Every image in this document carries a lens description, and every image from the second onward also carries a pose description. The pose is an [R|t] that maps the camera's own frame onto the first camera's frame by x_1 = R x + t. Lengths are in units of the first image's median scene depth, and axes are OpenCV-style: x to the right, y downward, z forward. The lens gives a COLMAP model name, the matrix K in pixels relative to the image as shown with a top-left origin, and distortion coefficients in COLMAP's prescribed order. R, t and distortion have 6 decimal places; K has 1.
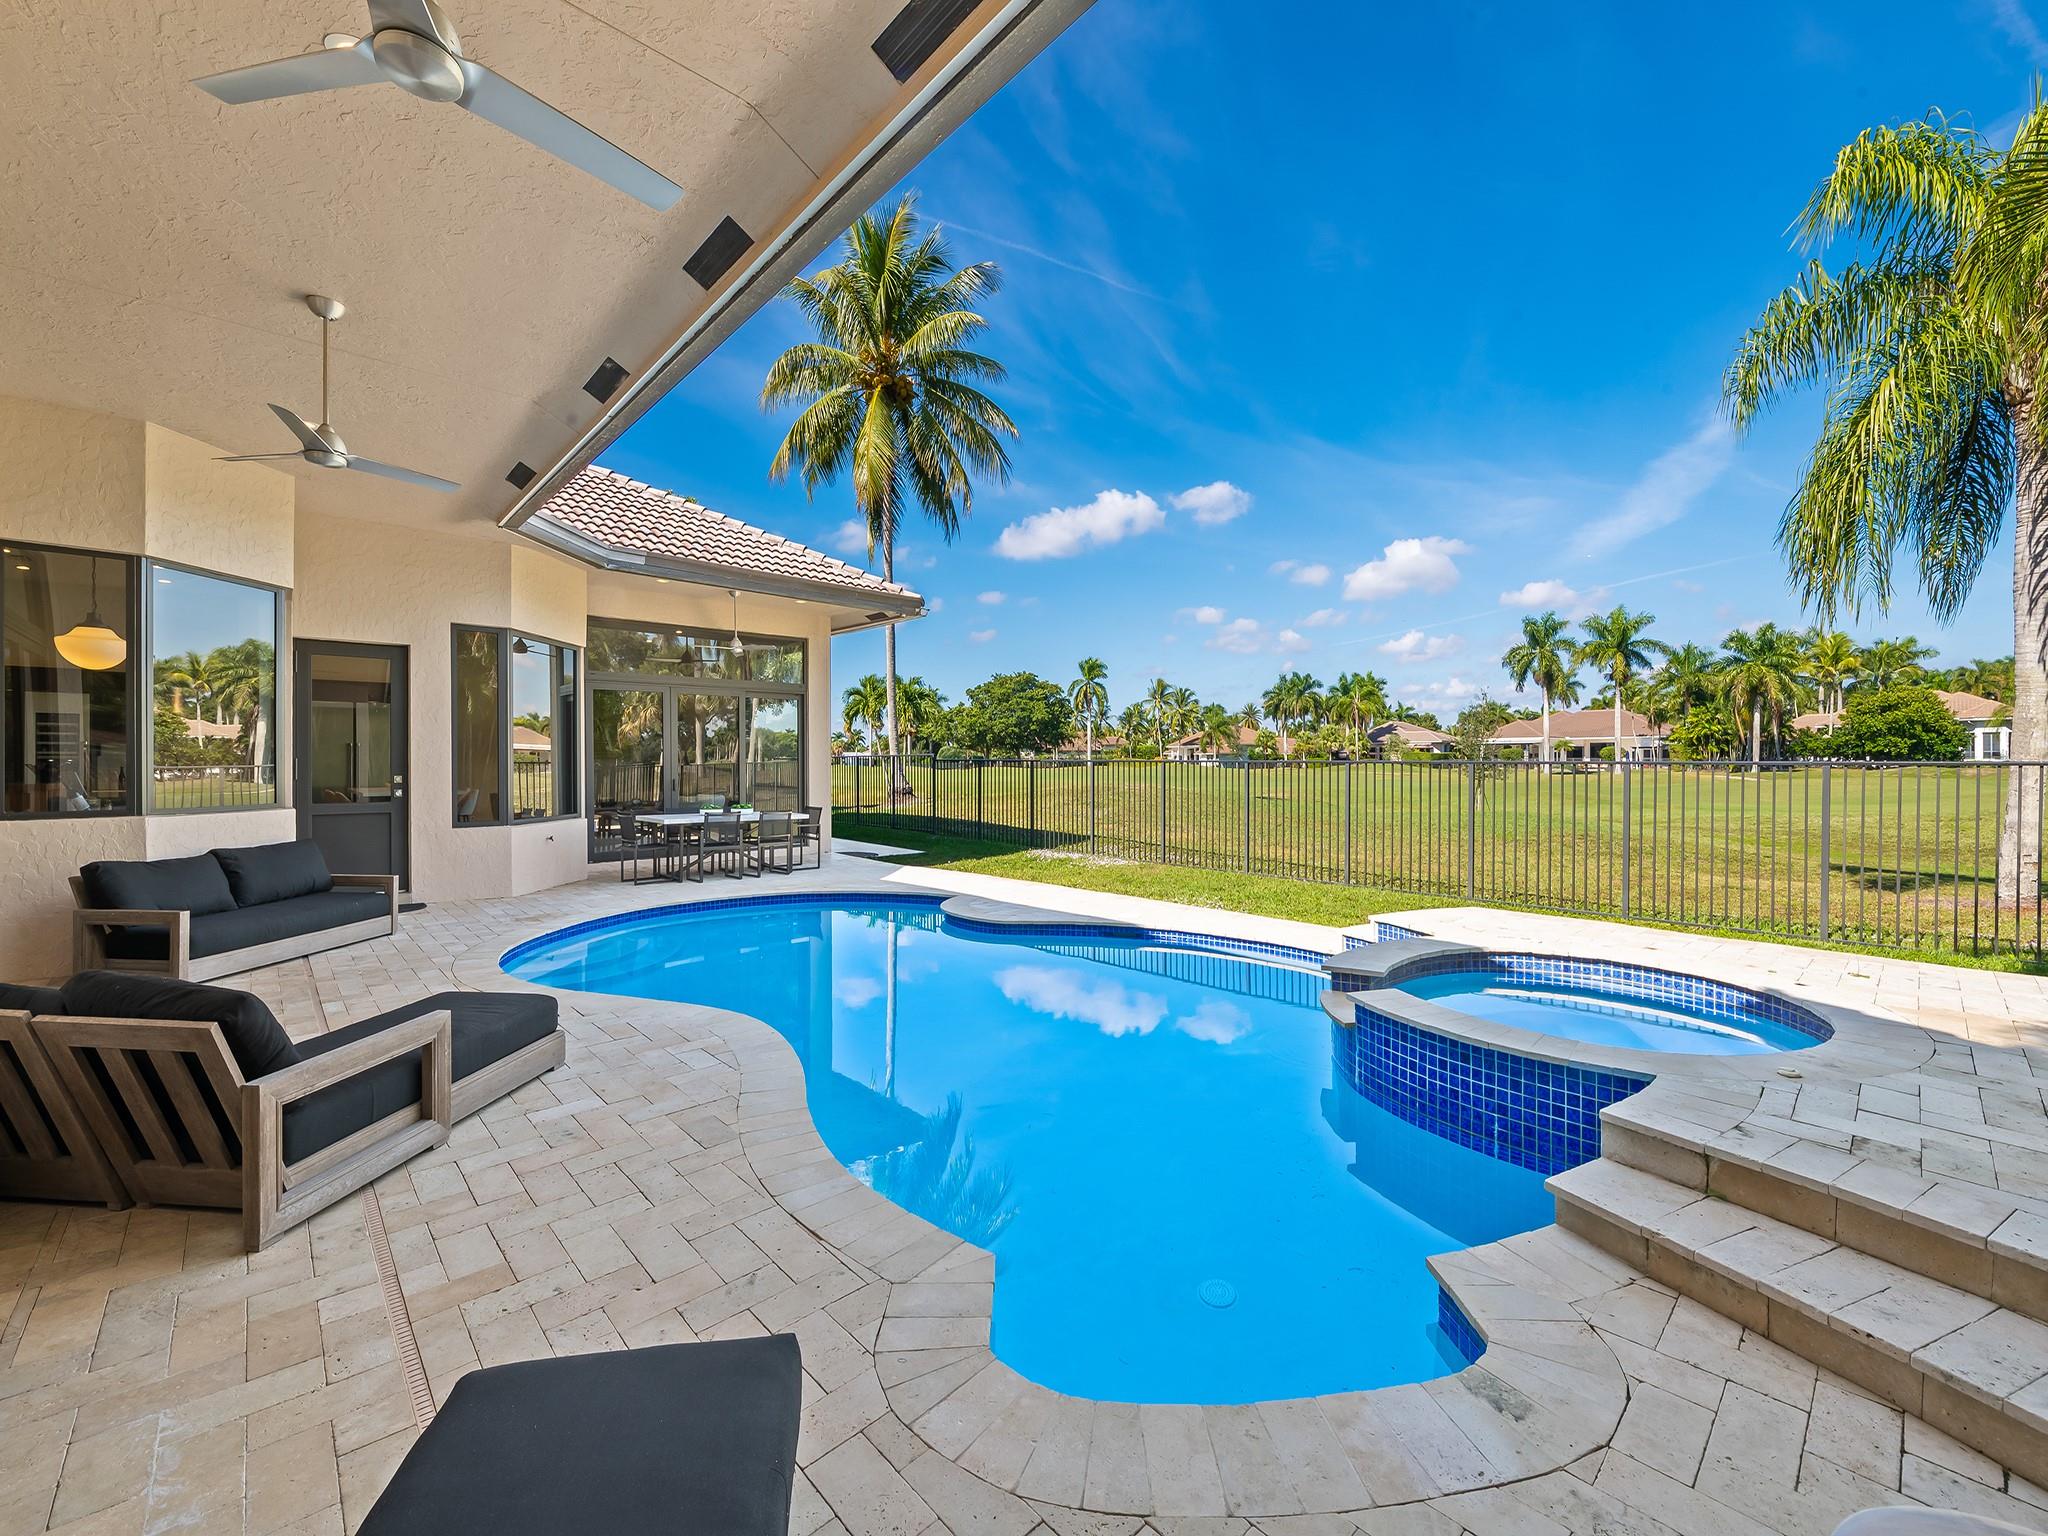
lens RADIAL K [[829.5, 0, 1030.0], [0, 829.5, 768.7], [0, 0, 1]] dist [0.002564, 0.000226]
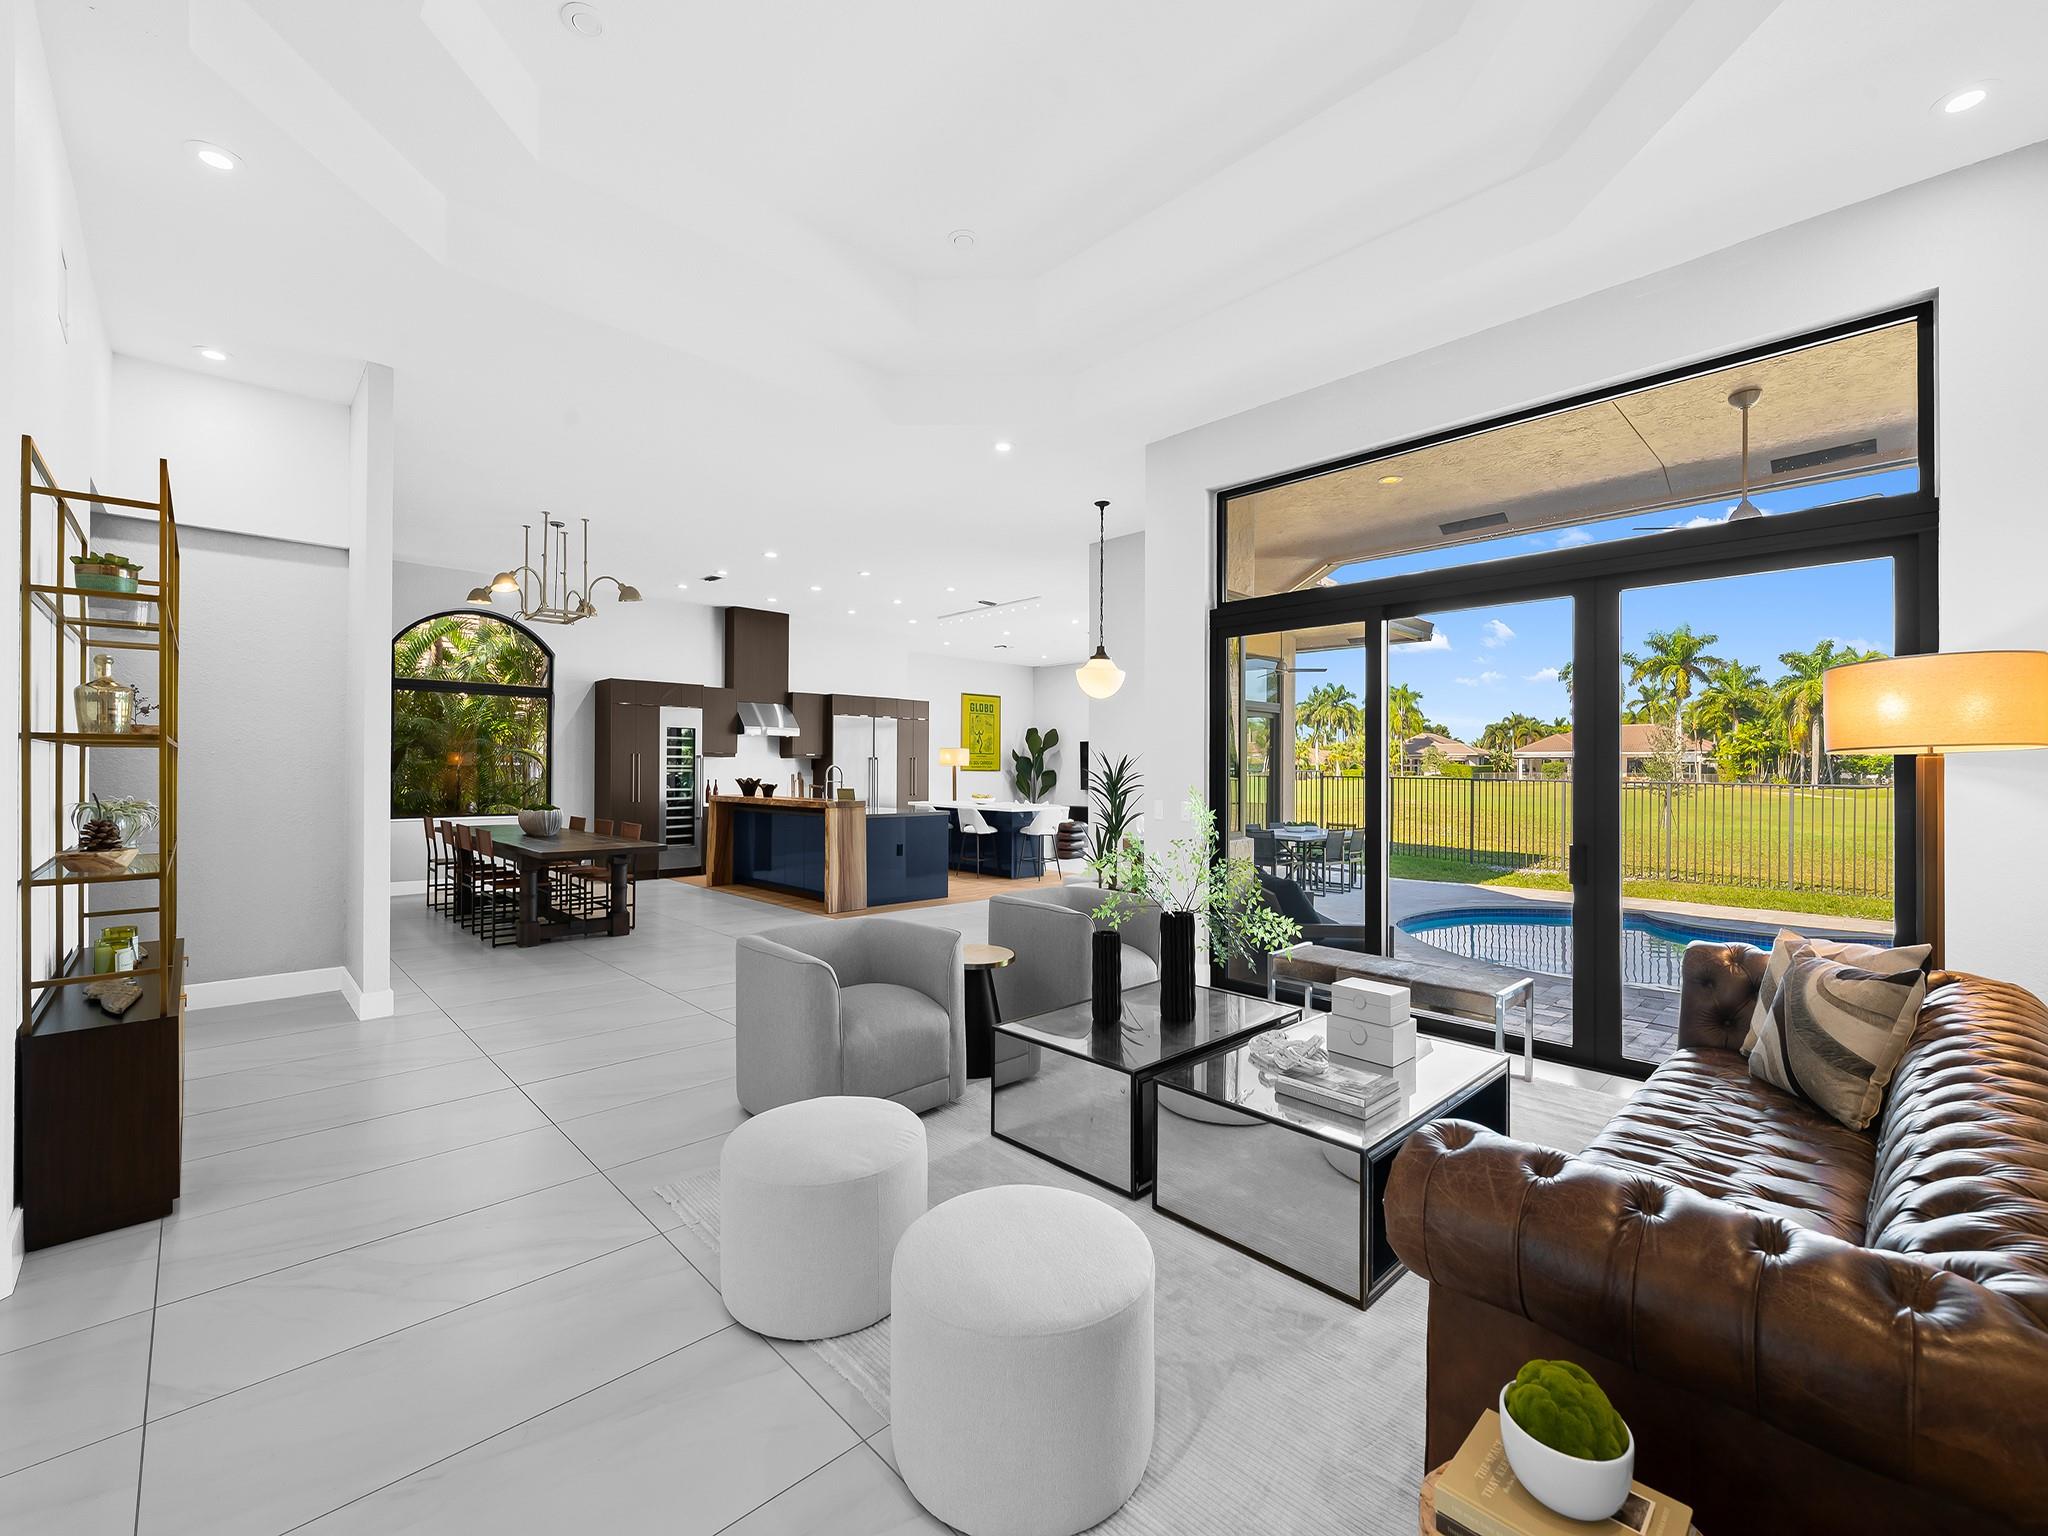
lens RADIAL K [[856.2, 0, 1026.7], [0, 856.2, 764.8], [0, 0, 1]] dist [-0.001006, -0.000636]
pose [[0.999690, 0.009577, 0.022980, -0.095569], [-0.009254, 0.999858, -0.014117, -0.001191], [-0.023111, 0.013900, 0.999636, -0.012530]]
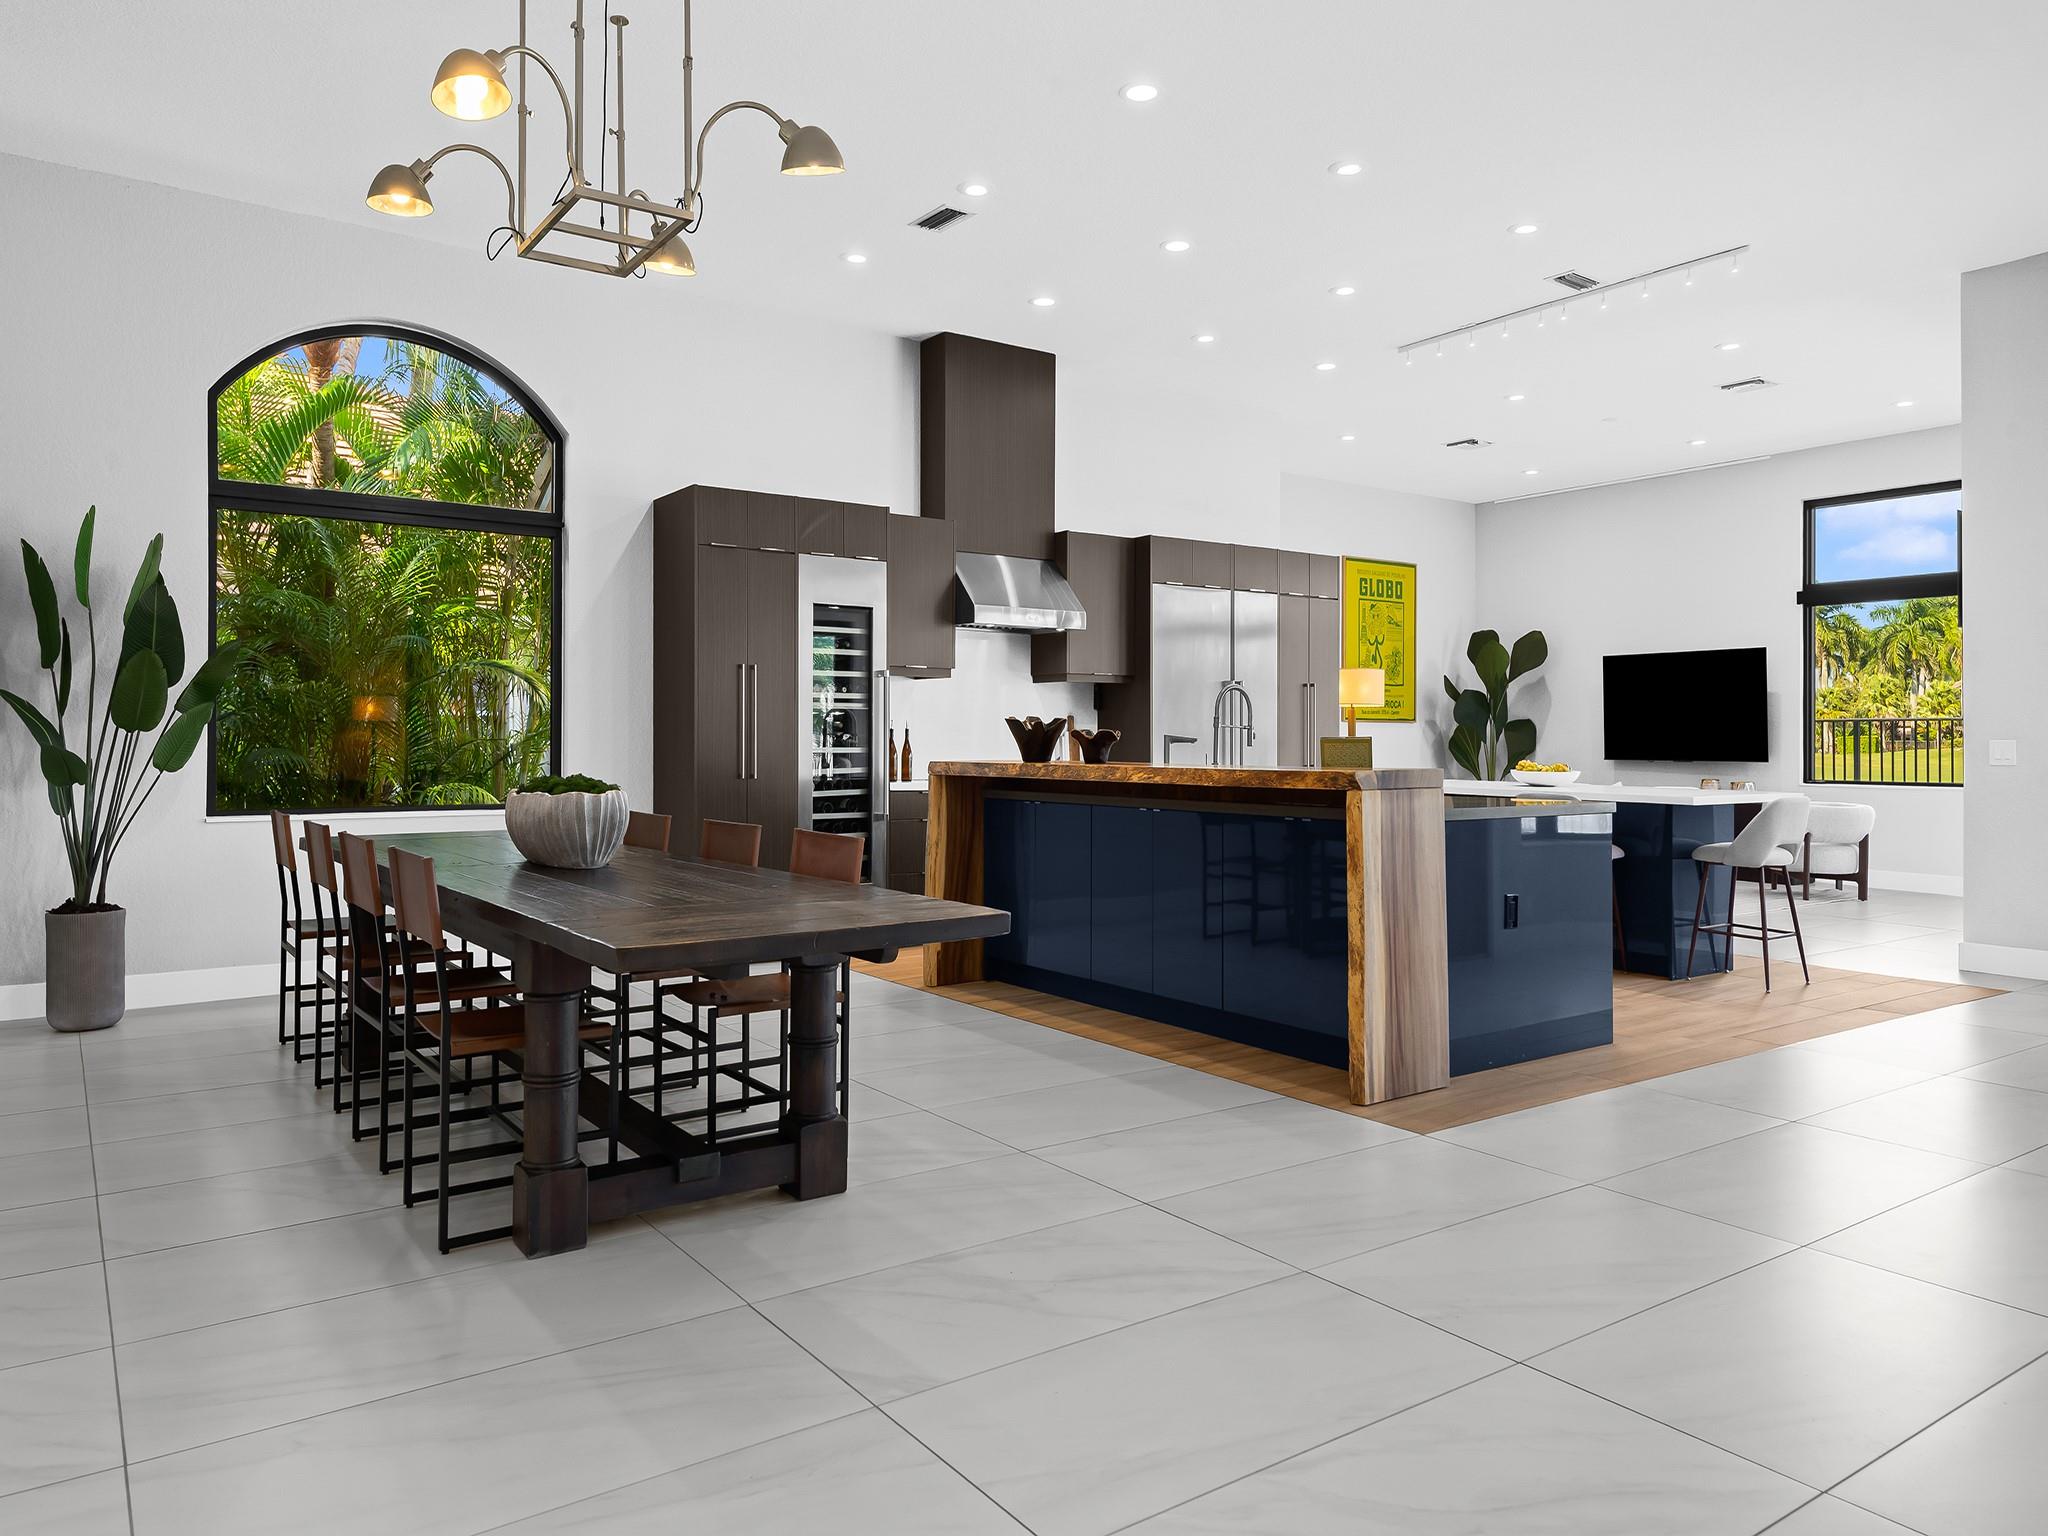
lens RADIAL K [[1377.1, 0, 1022.5], [0, 1377.1, 731.1], [0, 0, 1]] dist [0.014064, 0.000151]
pose [[0.991664, 0.005008, -0.128755, -0.122523], [-0.006901, 0.999875, -0.014259, 0.001232], [0.128668, 0.015029, 0.991574, 0.032505]]
